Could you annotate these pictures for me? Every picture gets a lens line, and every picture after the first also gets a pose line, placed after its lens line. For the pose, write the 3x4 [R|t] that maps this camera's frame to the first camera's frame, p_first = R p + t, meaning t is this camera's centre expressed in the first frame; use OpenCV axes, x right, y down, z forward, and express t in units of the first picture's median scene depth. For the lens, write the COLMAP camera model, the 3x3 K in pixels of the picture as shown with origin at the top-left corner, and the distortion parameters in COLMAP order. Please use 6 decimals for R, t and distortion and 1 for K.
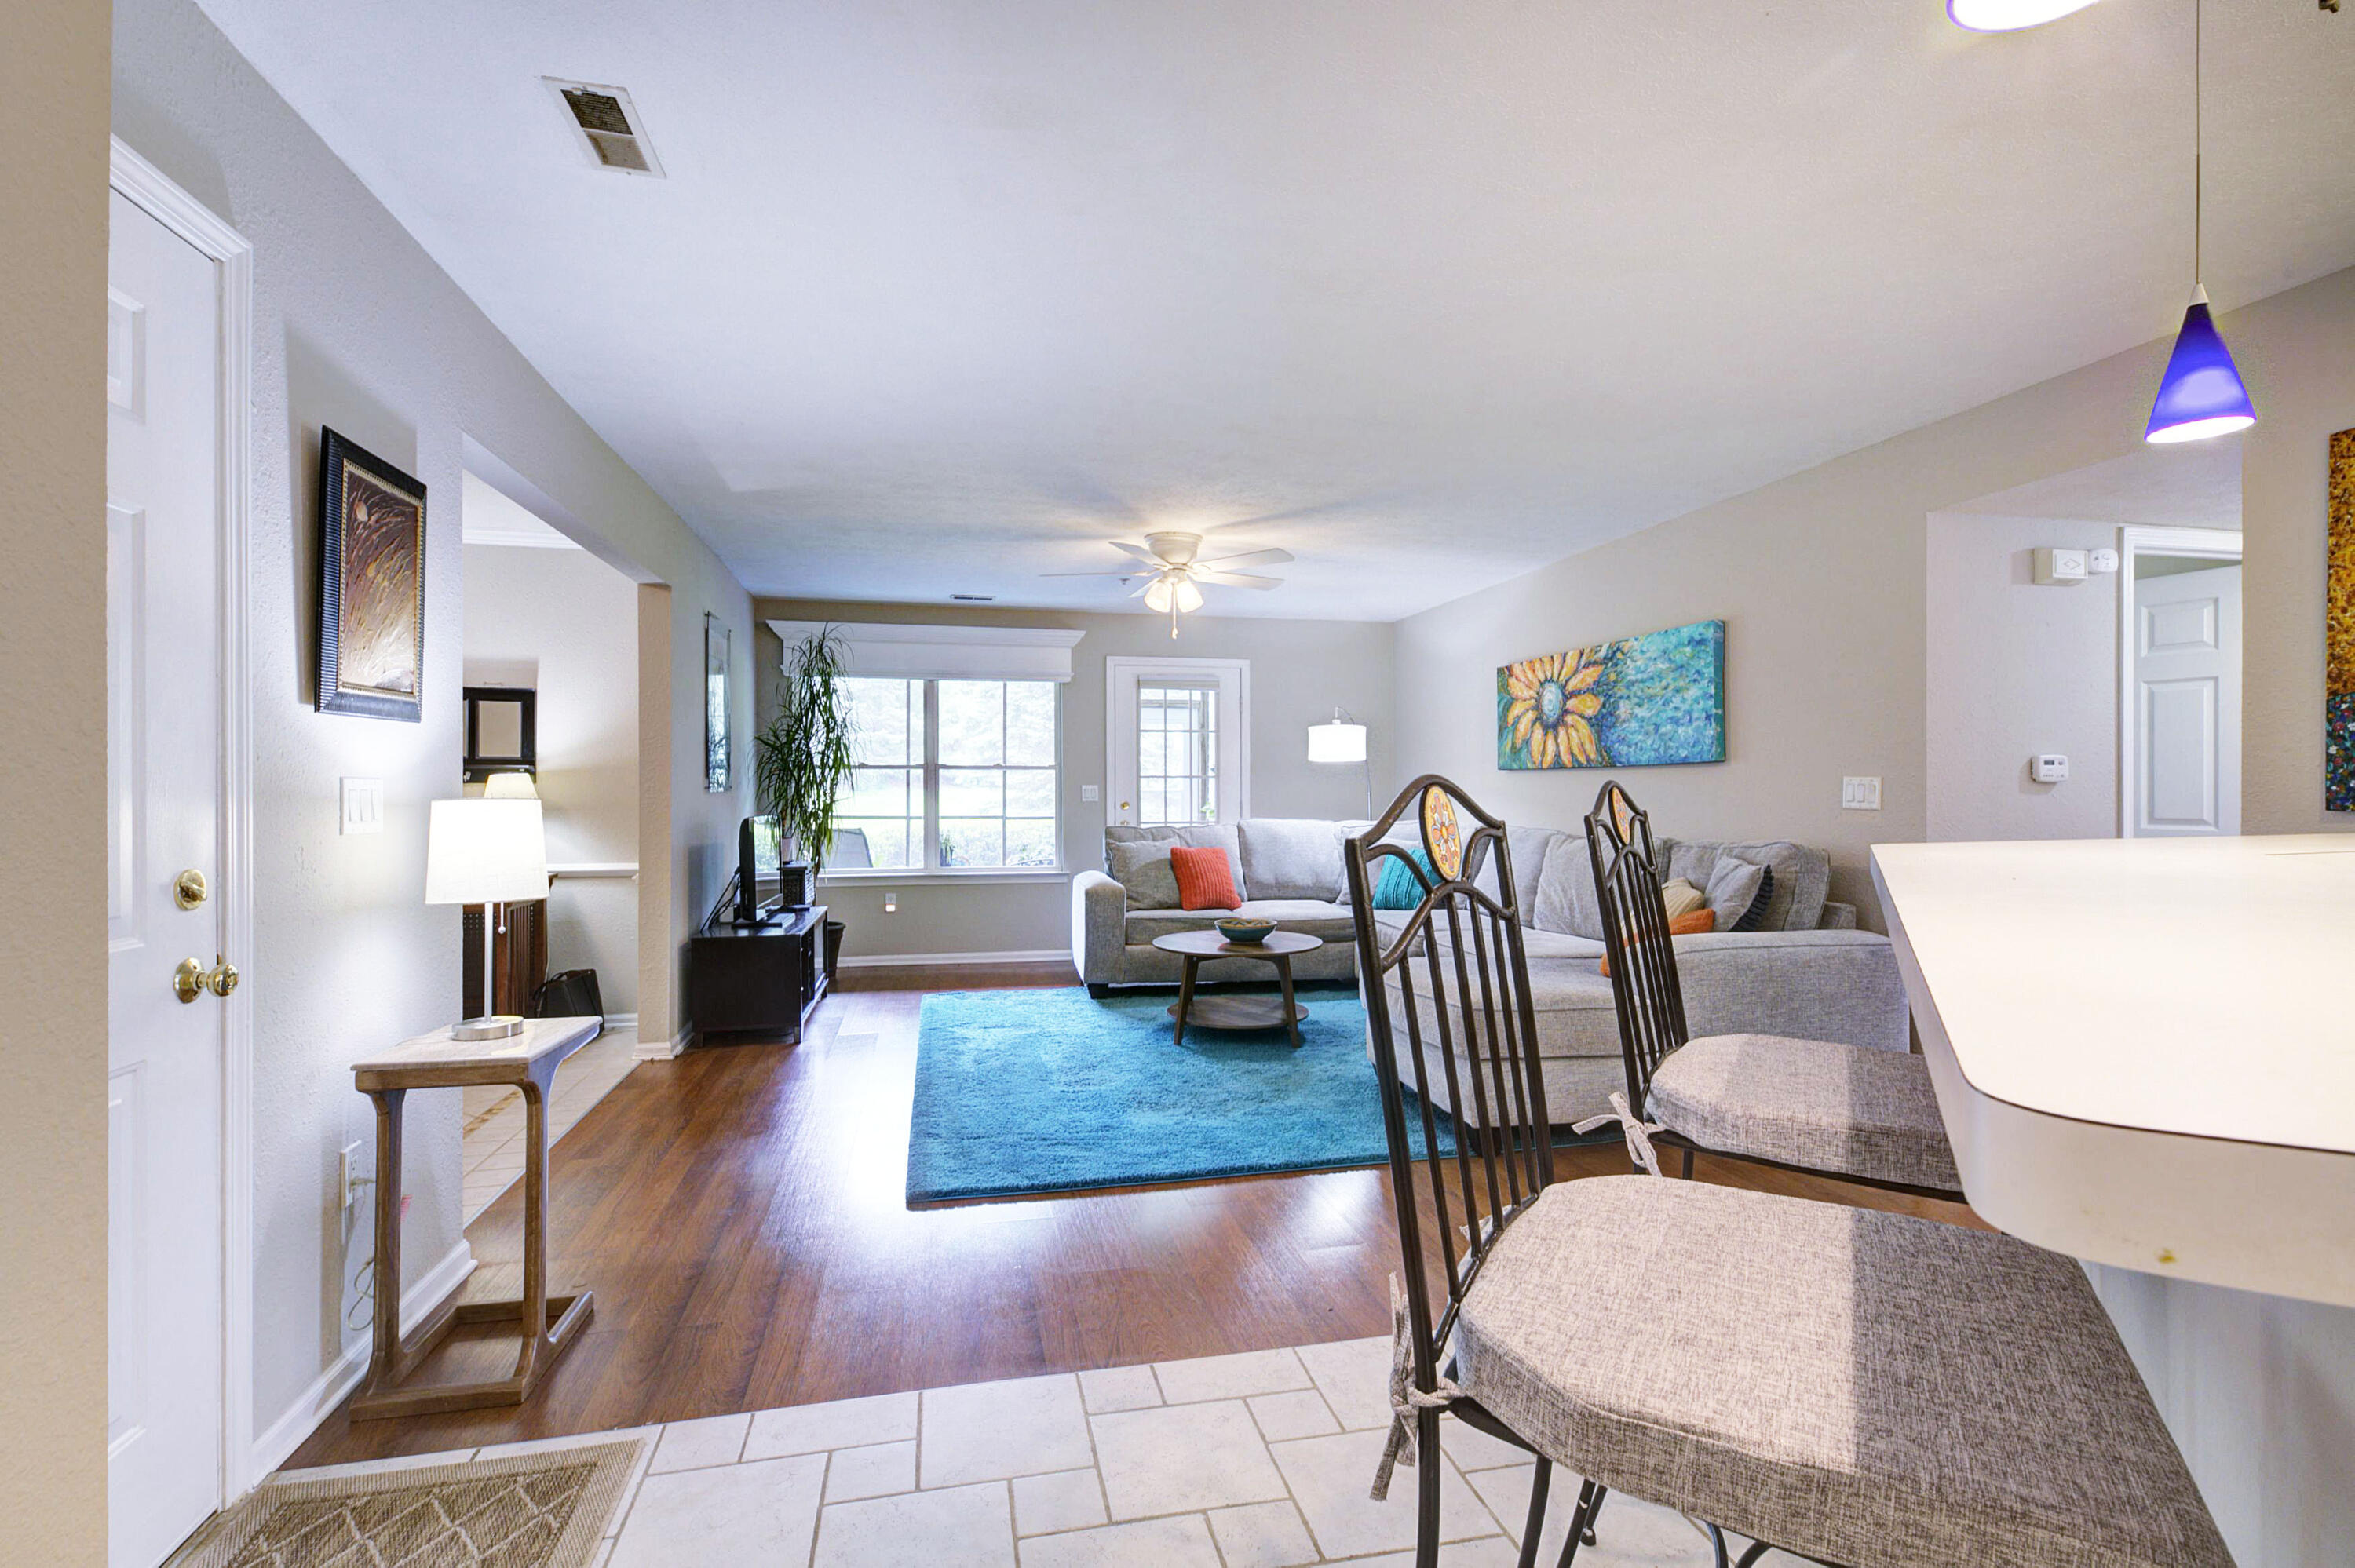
lens RADIAL K [[1080.0, 0, 1177.5], [0, 1080.0, 784.0], [0, 0, 1]] dist [0.009012, -0.001109]
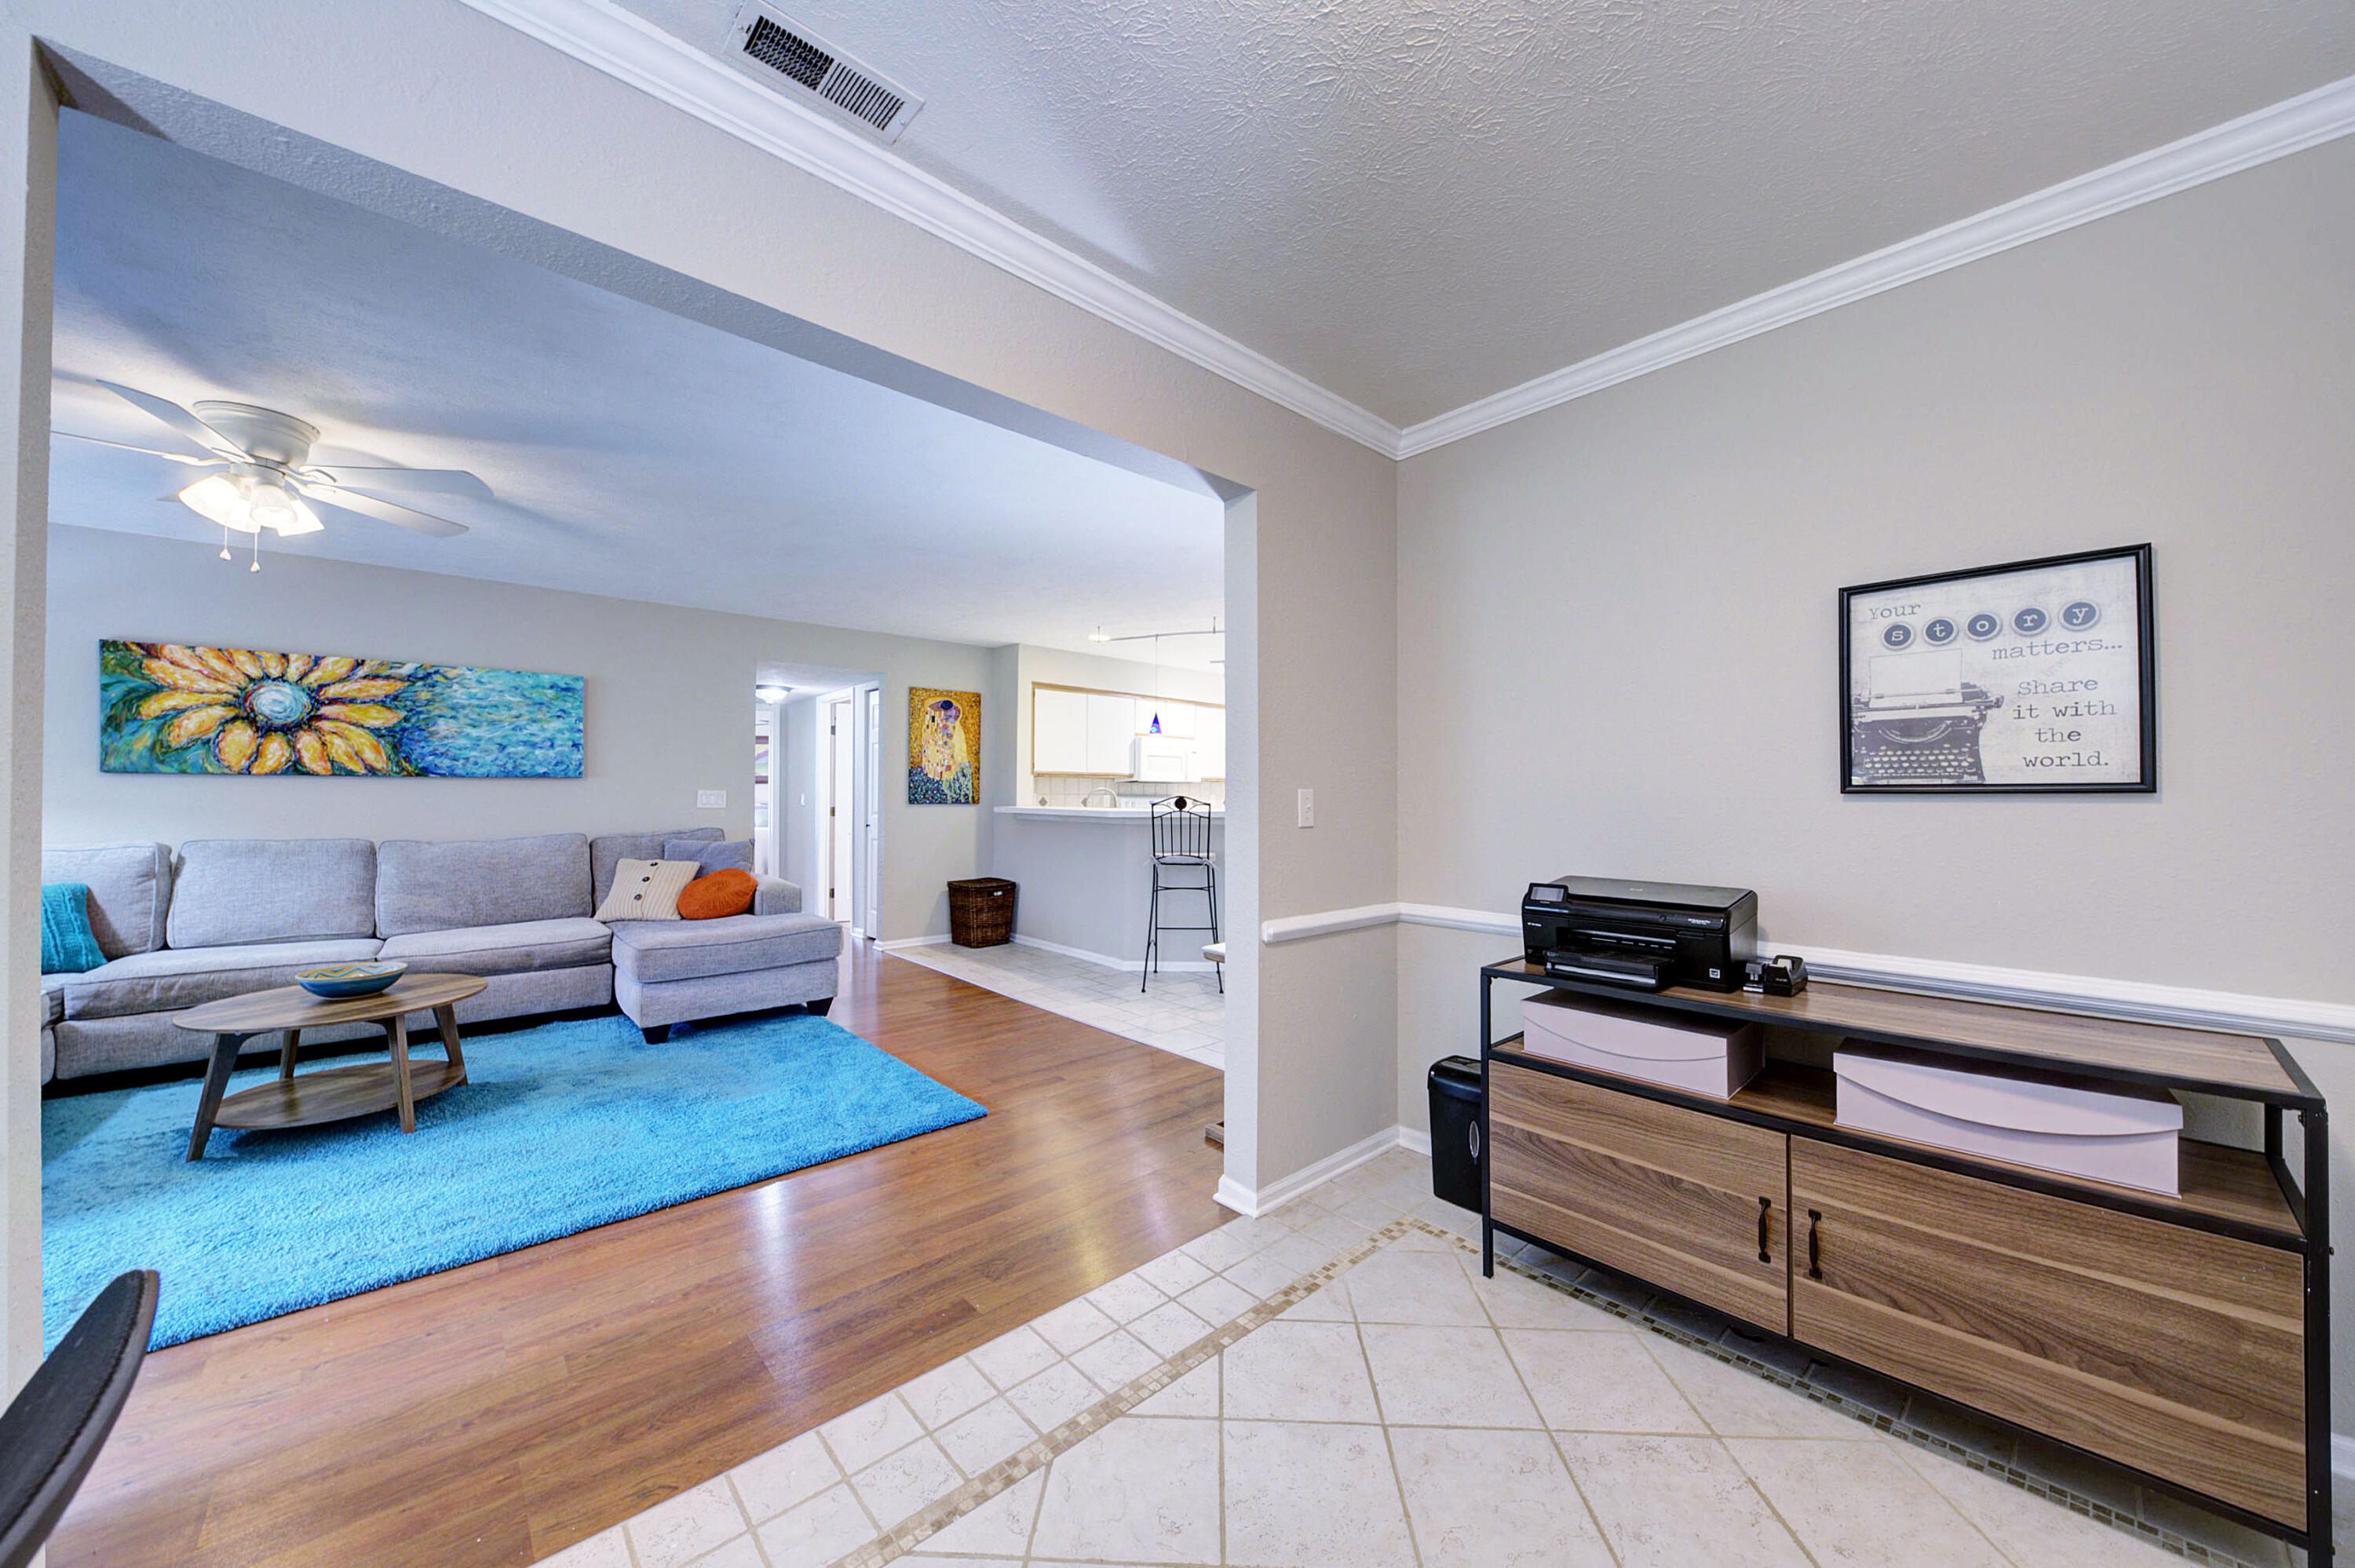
lens RADIAL K [[825.7, 0, 1180.3], [0, 825.7, 787.8], [0, 0, 1]] dist [0.011465, -0.007953]
pose [[-0.498228, 0.008373, 0.867006, -0.693081], [-0.005330, 0.999905, -0.012720, 0.001734], [-0.867030, -0.010959, -0.498136, 0.728361]]
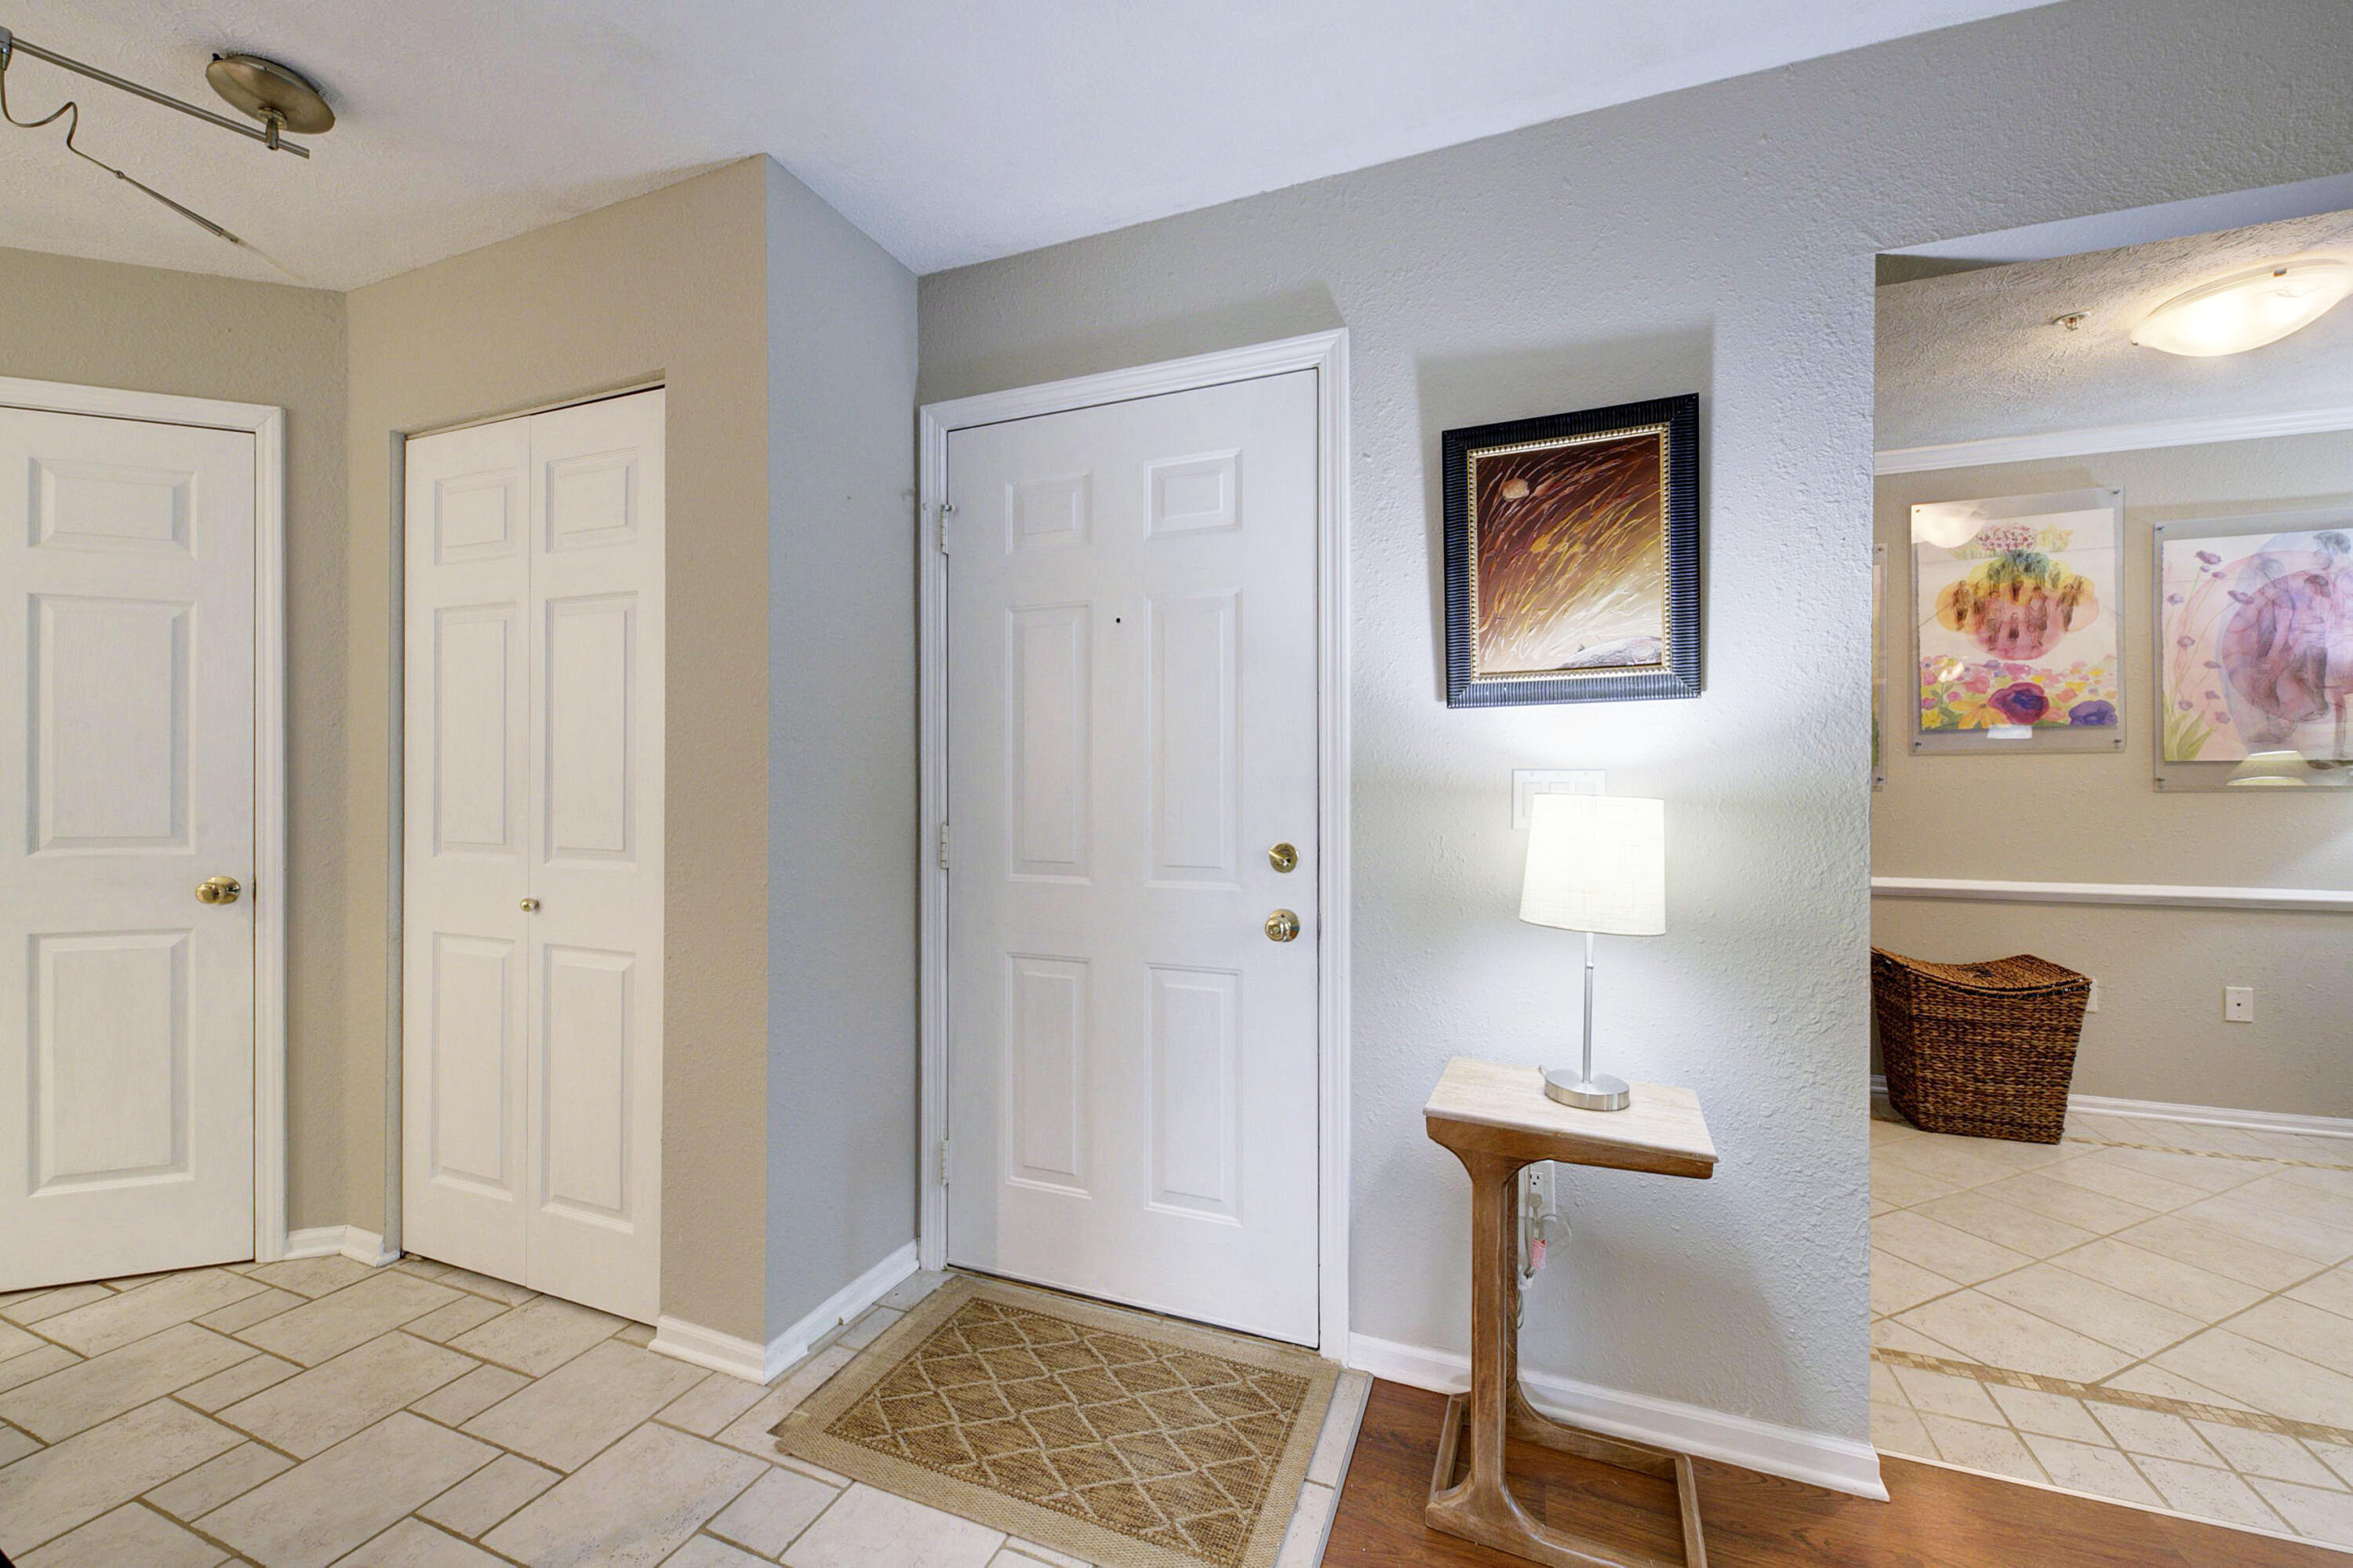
lens RADIAL K [[921.6, 0, 1175.1], [0, 921.6, 787.5], [0, 0, 1]] dist [0.019100, -0.010254]
pose [[-0.566381, 0.001390, -0.824142, 0.032098], [0.004589, 0.999988, -0.001467, 0.003798], [0.824131, -0.004613, -0.566381, 0.471736]]
